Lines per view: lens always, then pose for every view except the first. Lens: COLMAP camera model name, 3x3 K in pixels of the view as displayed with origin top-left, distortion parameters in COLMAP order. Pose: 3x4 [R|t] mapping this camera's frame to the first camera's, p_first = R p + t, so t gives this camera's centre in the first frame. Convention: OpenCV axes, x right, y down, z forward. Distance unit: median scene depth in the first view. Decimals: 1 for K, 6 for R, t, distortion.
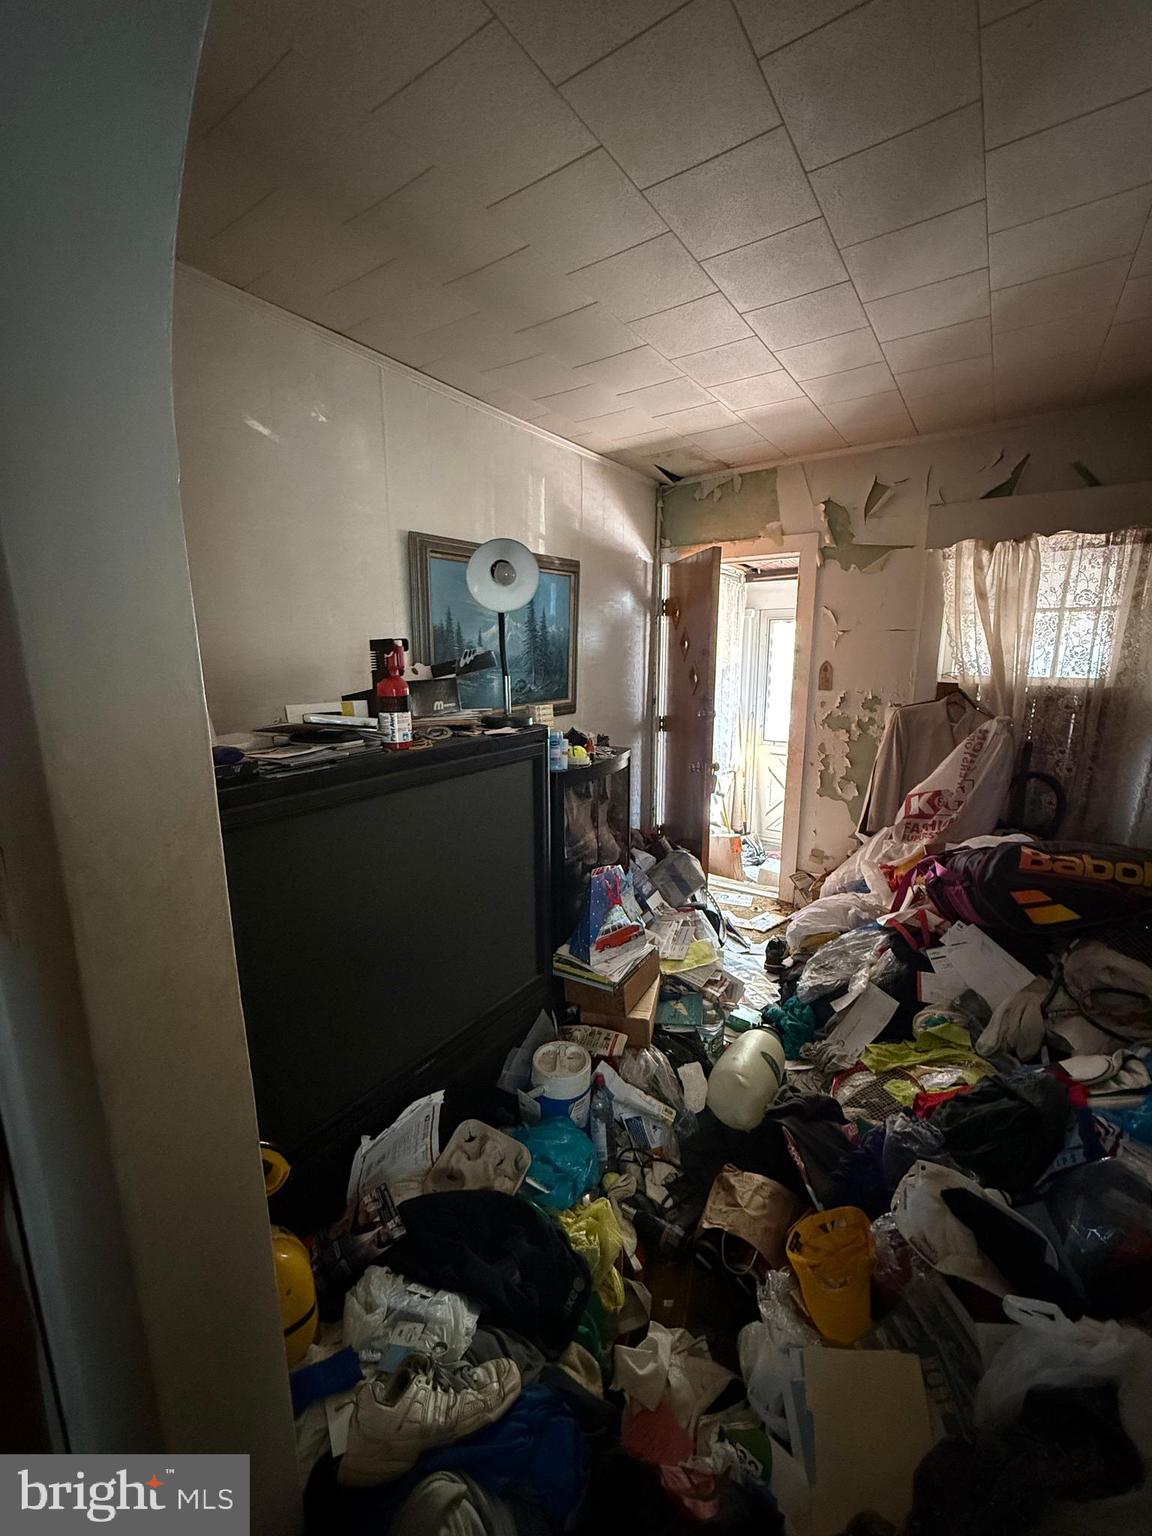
lens RADIAL K [[614.8, 0, 574.1], [0, 614.8, 767.0], [0, 0, 1]] dist [0.002542, 0.000525]
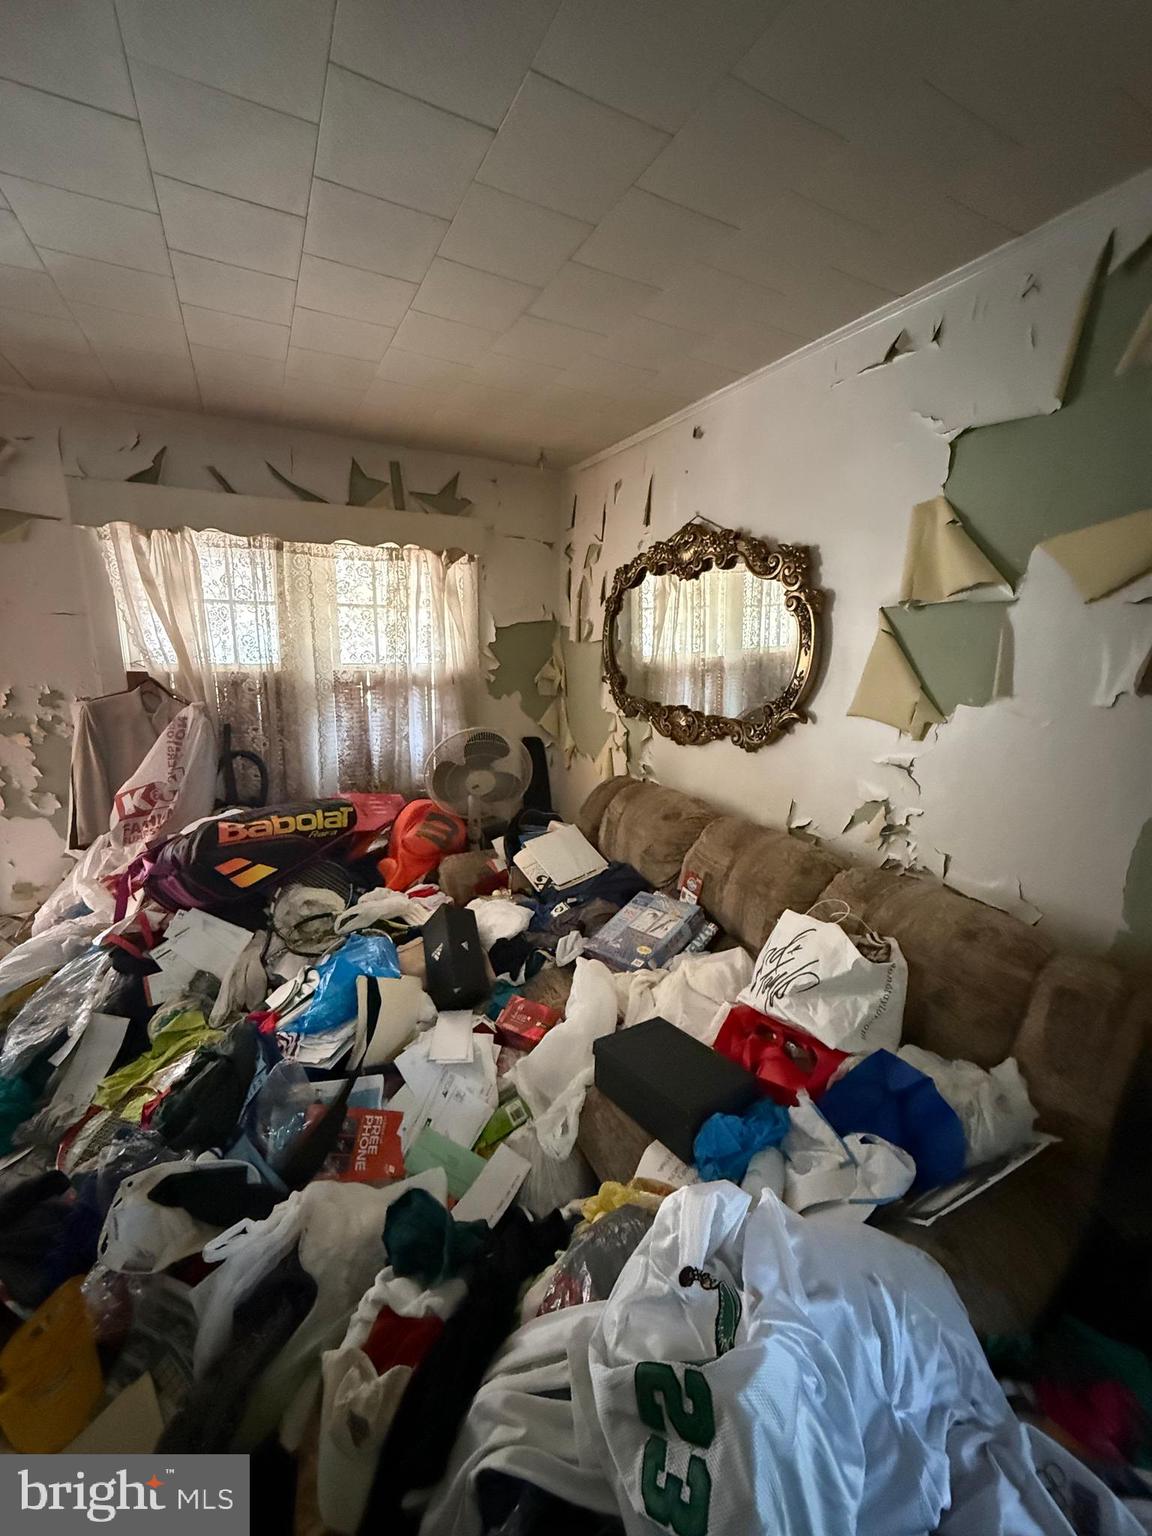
lens RADIAL K [[614.8, 0, 574.4], [0, 614.8, 767.8], [0, 0, 1]] dist [0.002542, 0.000525]
pose [[0.472030, -0.172901, 0.864461, 0.087809], [0.154687, 0.981610, 0.111866, 0.009135], [-0.867905, 0.080916, 0.490095, -0.056899]]
